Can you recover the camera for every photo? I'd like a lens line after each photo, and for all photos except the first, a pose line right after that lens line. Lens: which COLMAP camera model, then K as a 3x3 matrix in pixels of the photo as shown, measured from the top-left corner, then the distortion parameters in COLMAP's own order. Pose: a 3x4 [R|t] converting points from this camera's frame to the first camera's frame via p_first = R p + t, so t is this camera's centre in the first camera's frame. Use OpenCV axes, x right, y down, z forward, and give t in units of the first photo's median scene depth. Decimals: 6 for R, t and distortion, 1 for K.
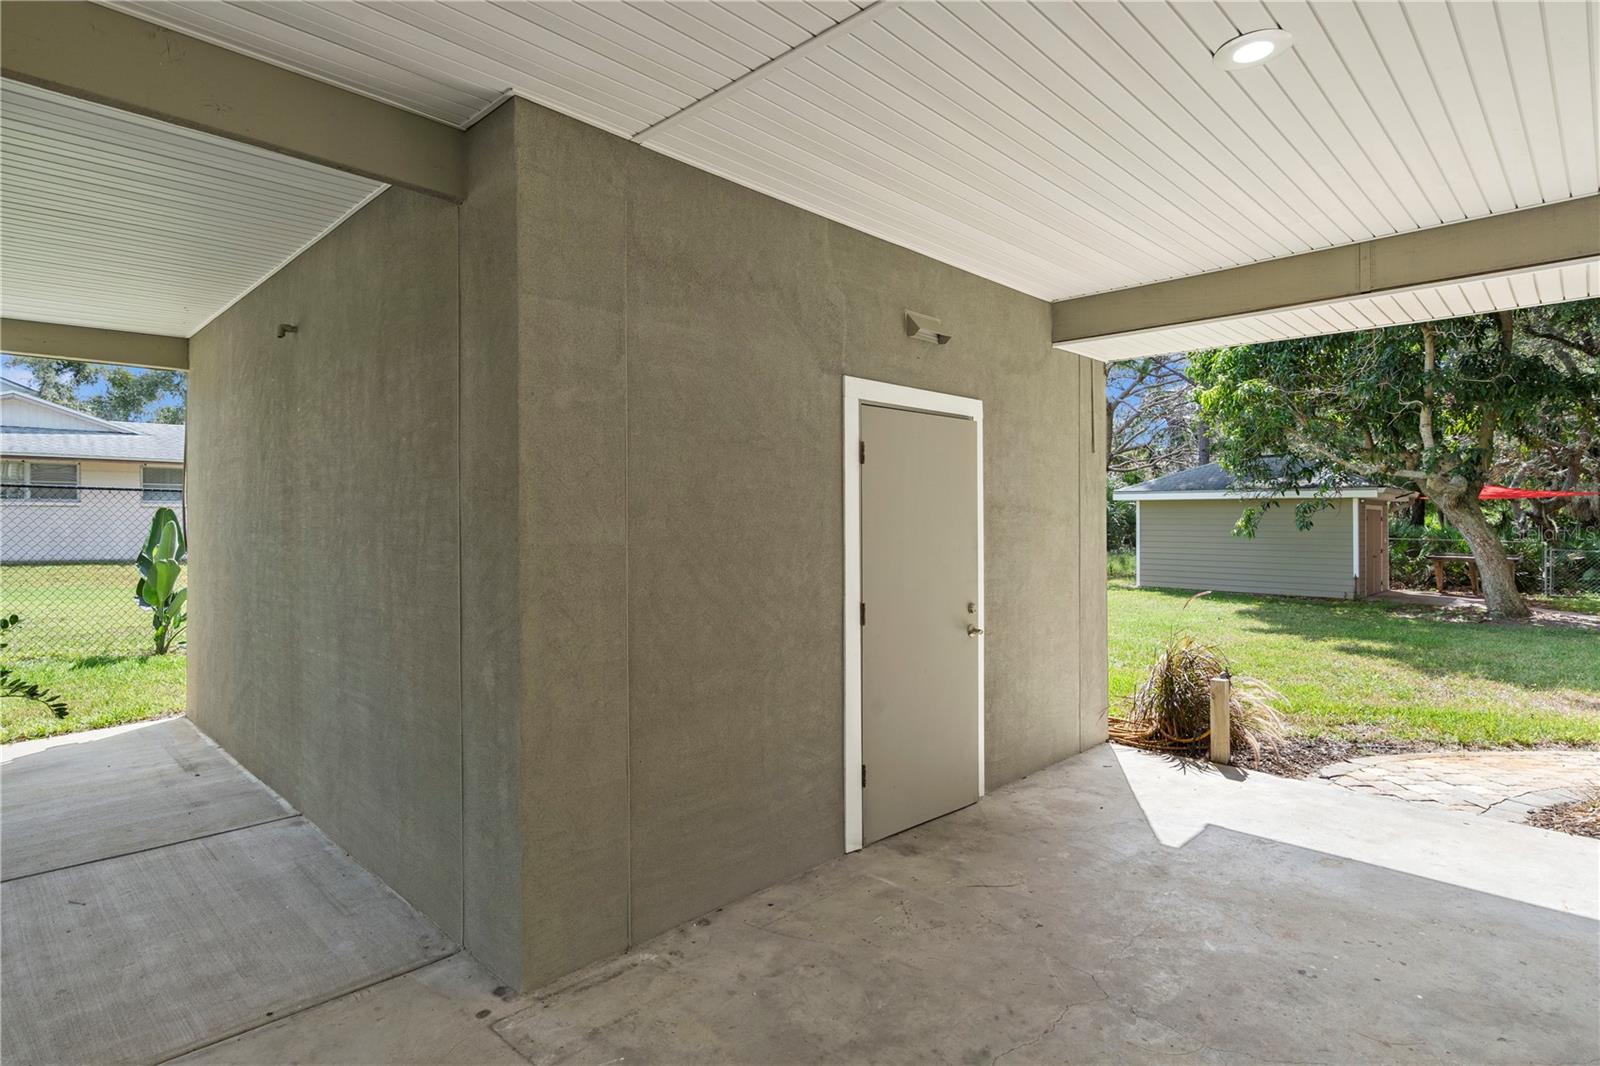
lens RADIAL K [[834.7, 0, 791.1], [0, 834.7, 527.4], [0, 0, 1]] dist [0.001107, 0.000091]
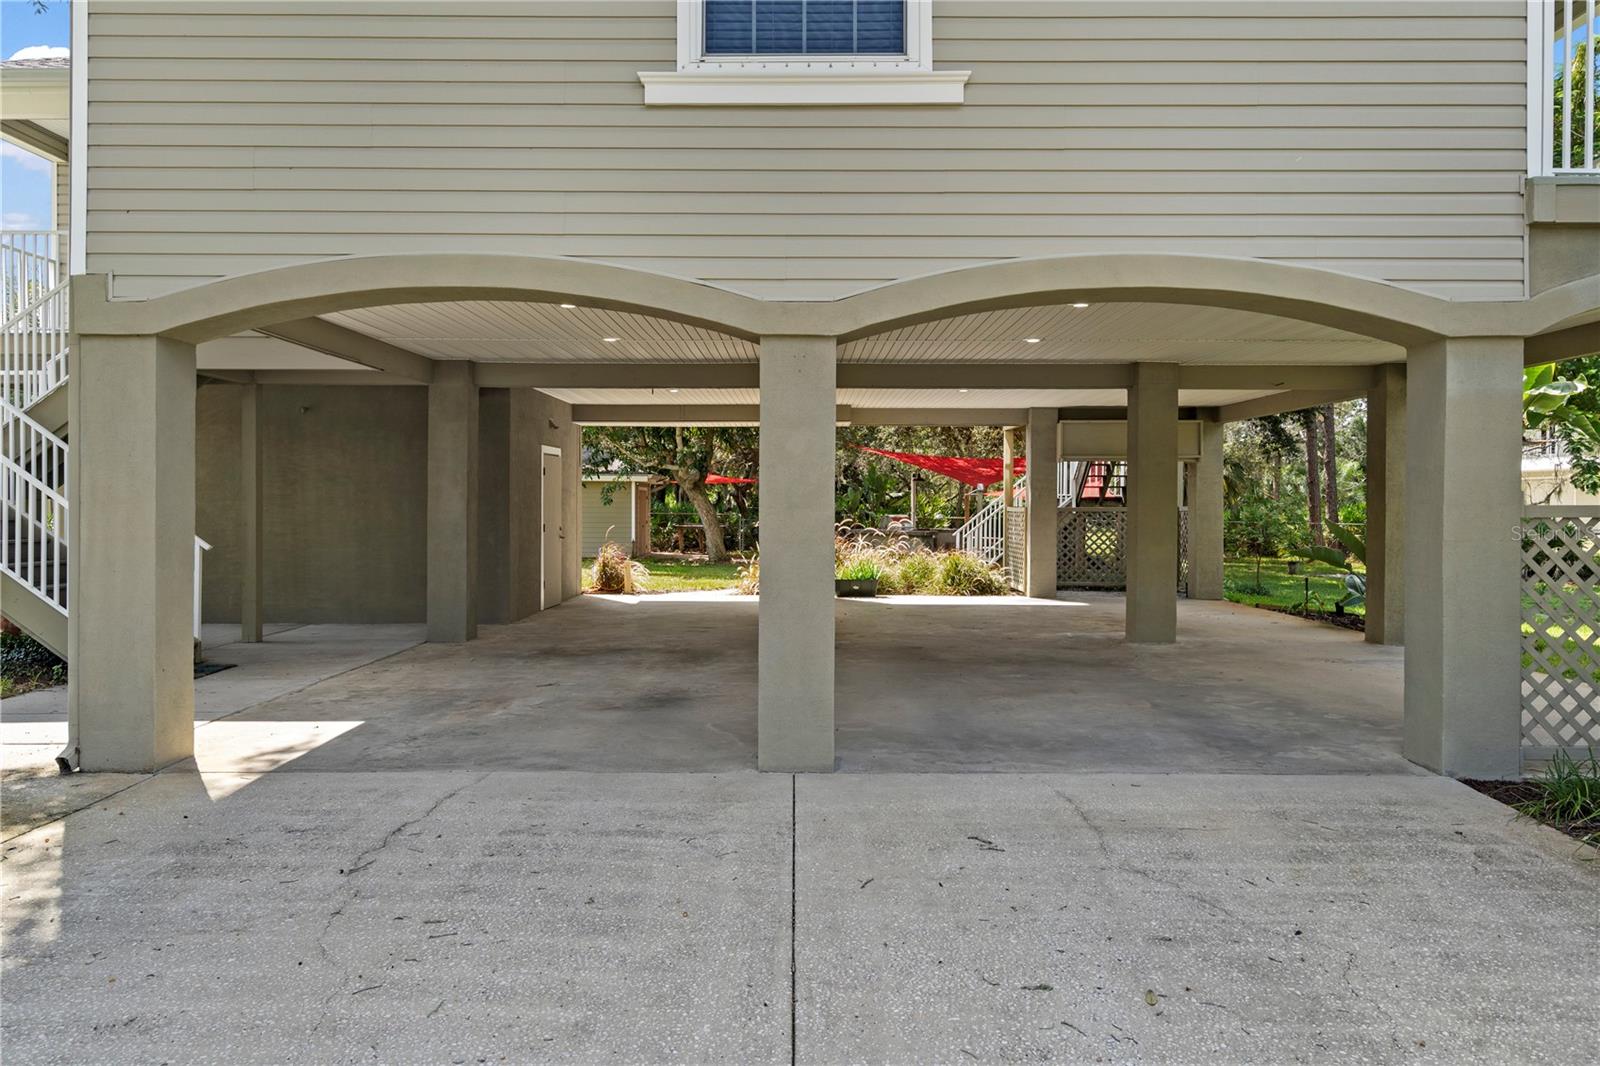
lens RADIAL K [[1173.4, 0, 798.8], [0, 1173.4, 523.1], [0, 0, 1]] dist [-0.000473, -0.000004]
pose [[0.714805, -0.005391, 0.699303, -0.507676], [-0.004649, 0.999912, 0.012462, 0.007542], [-0.699308, -0.012159, 0.714717, -0.596040]]
